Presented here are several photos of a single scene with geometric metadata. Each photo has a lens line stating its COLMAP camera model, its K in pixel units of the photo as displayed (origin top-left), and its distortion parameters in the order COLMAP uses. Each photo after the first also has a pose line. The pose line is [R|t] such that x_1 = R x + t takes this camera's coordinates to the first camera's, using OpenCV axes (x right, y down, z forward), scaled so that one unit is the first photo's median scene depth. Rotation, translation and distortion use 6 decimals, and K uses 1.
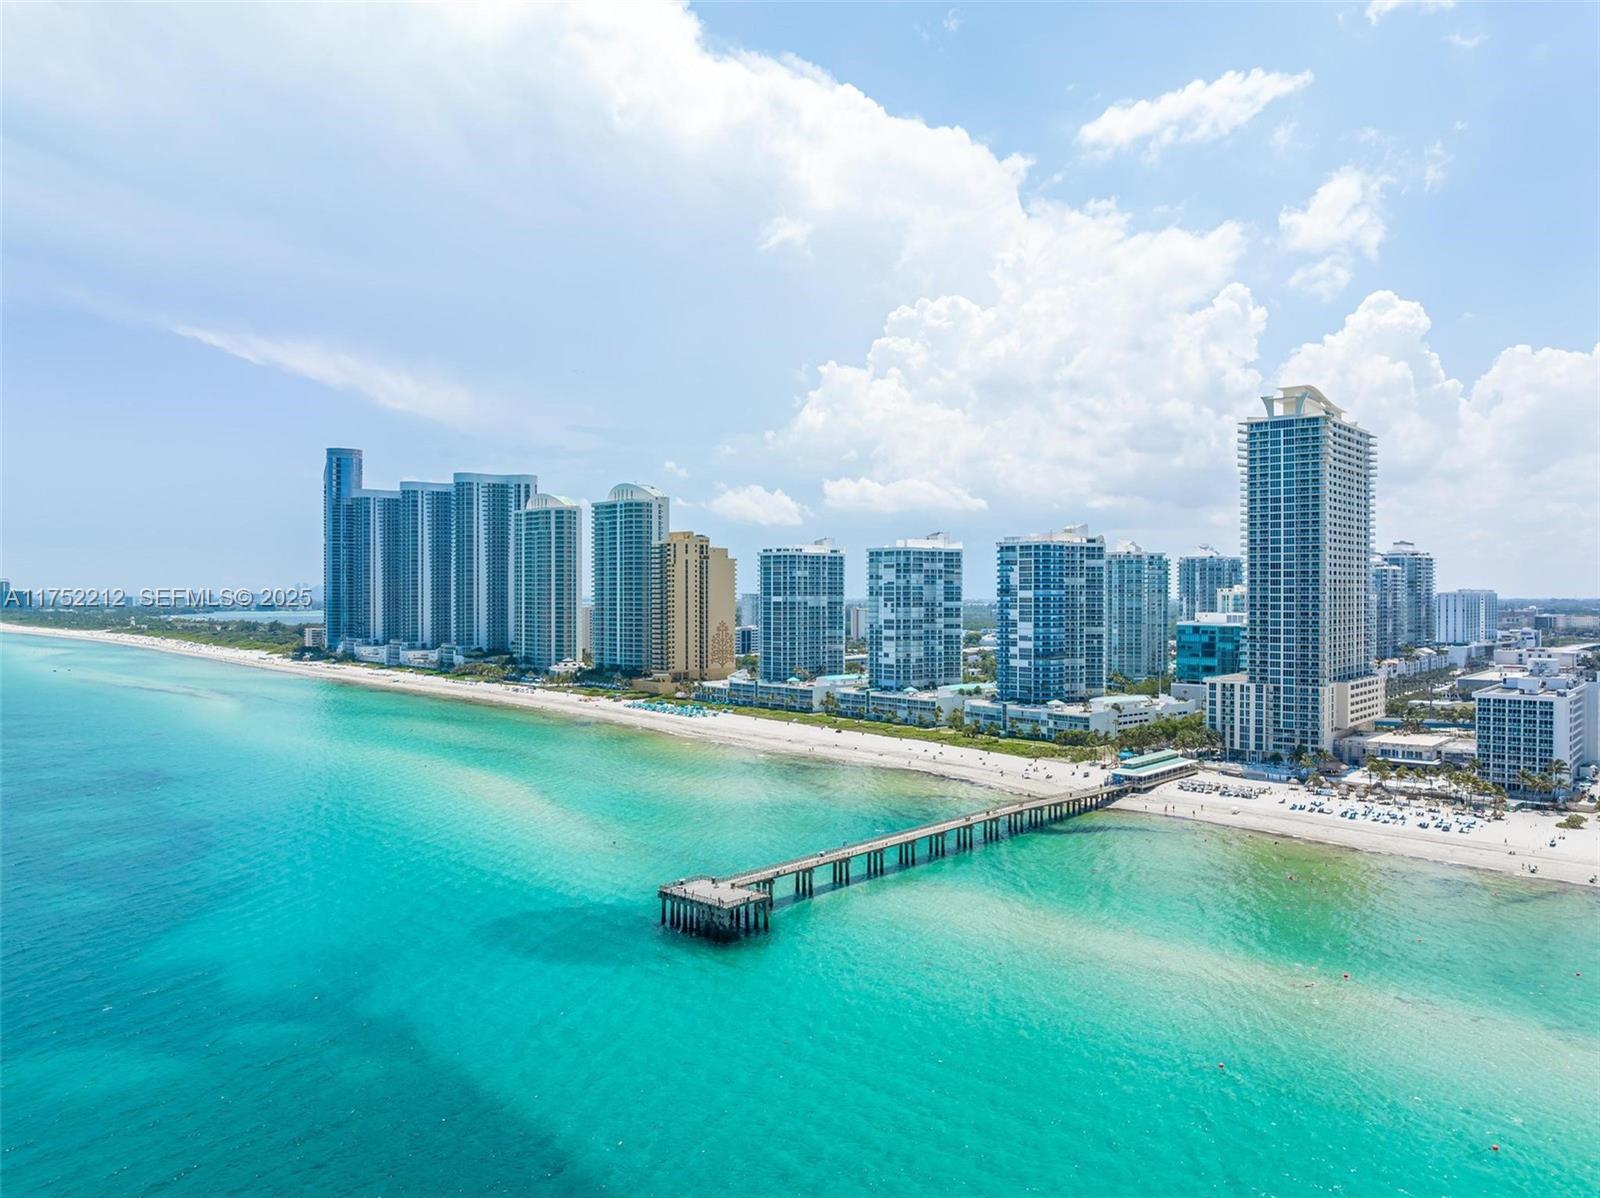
lens RADIAL K [[1161.4, 0, 800.0], [0, 1161.4, 599.0], [0, 0, 1]] dist [0.003807, -0.051529]
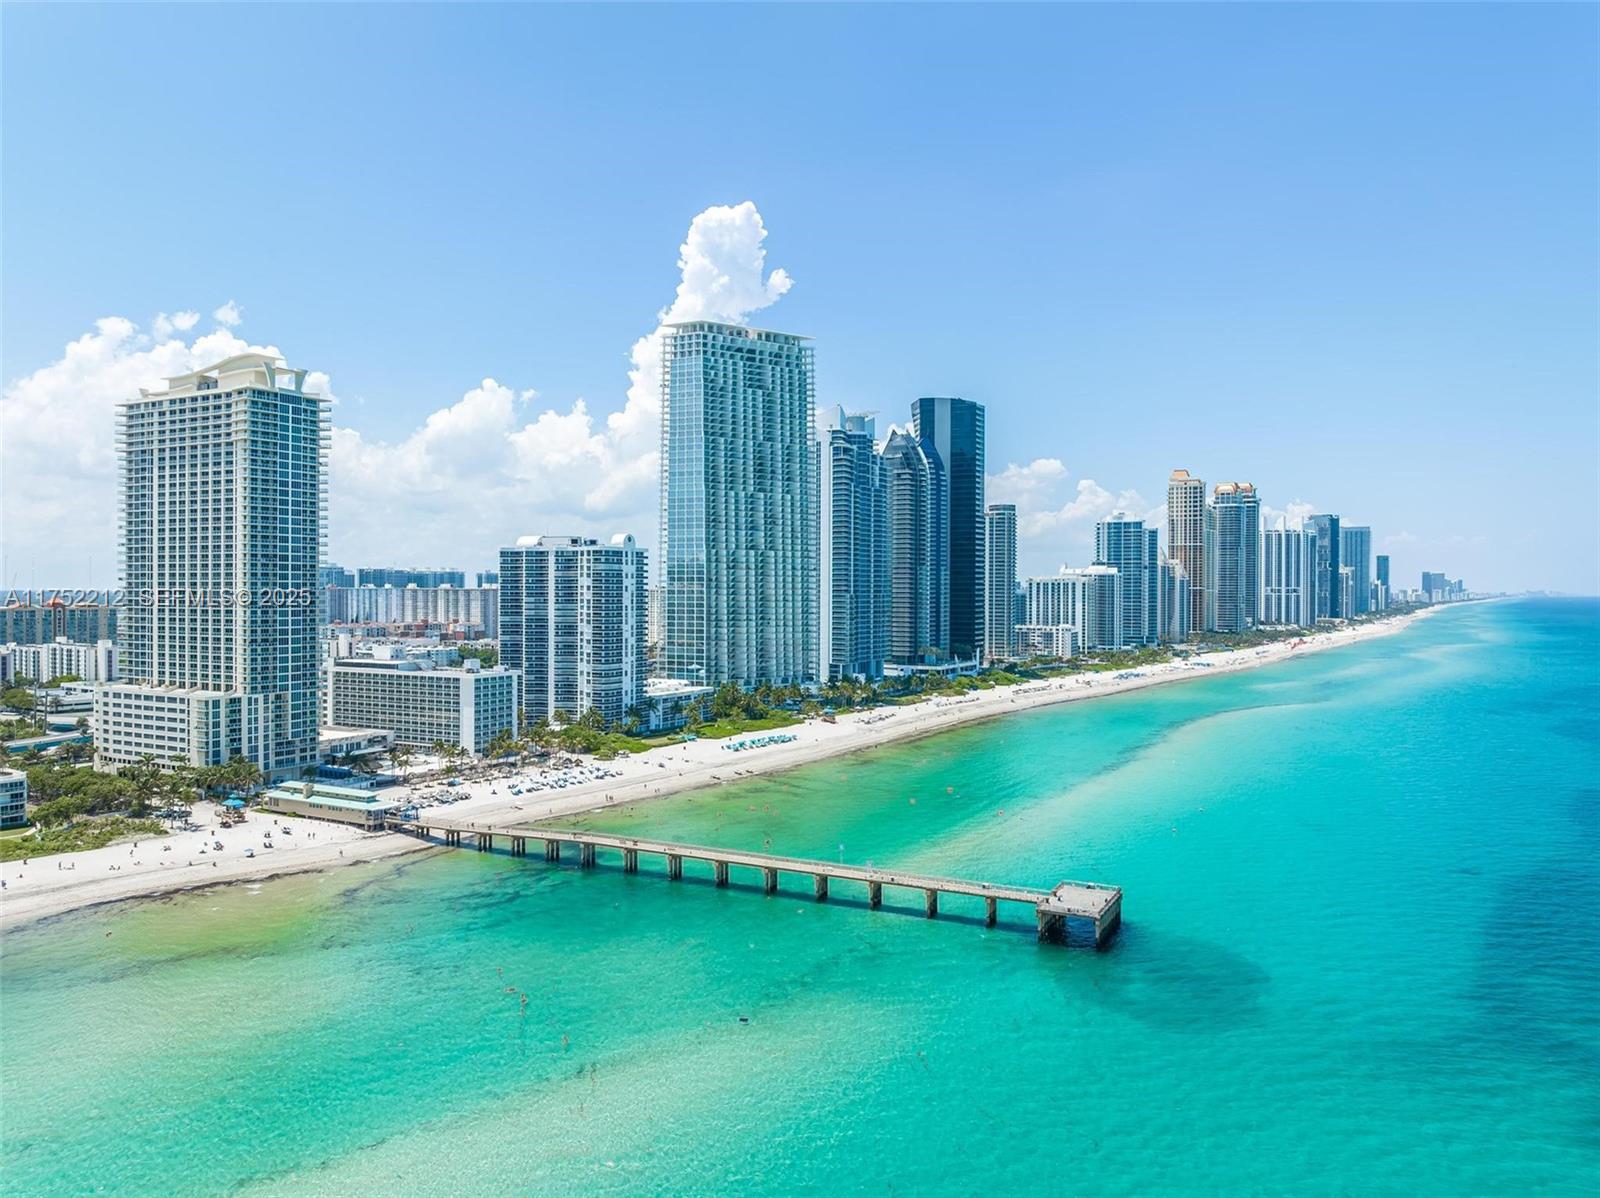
lens RADIAL K [[1161.4, 0, 800.0], [0, 1161.4, 599.0], [0, 0, 1]] dist [0.003807, -0.051529]
pose [[-0.266481, -0.008077, 0.963806, -0.435468], [0.000461, 0.999964, 0.008507, -0.003505], [-0.963840, 0.002711, -0.266468, 0.682540]]
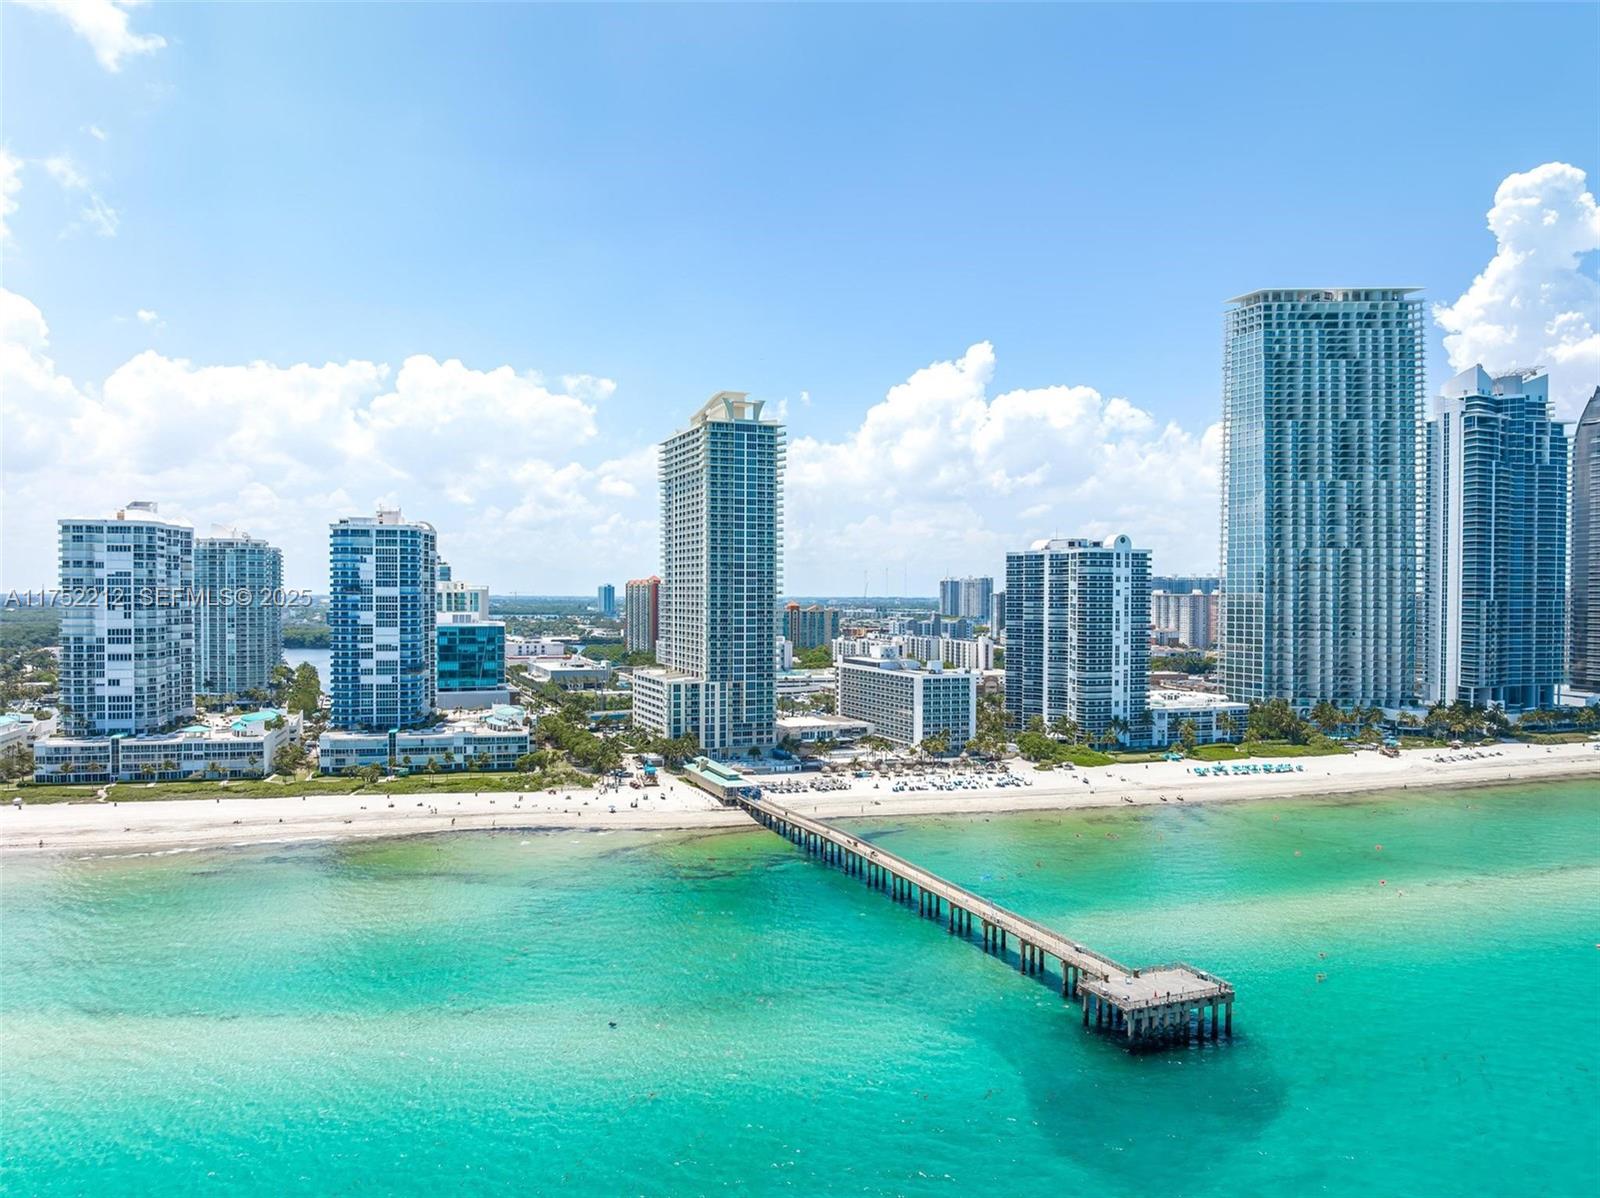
lens RADIAL K [[1154.7, 0, 765.0], [0, 1154.7, 614.2], [0, 0, 1]] dist [-0.001508, -0.049410]
pose [[0.432426, -0.014040, 0.901560, -0.399390], [-0.000438, 0.999875, 0.015781, -0.001331], [-0.901669, -0.007219, 0.432366, 0.428557]]
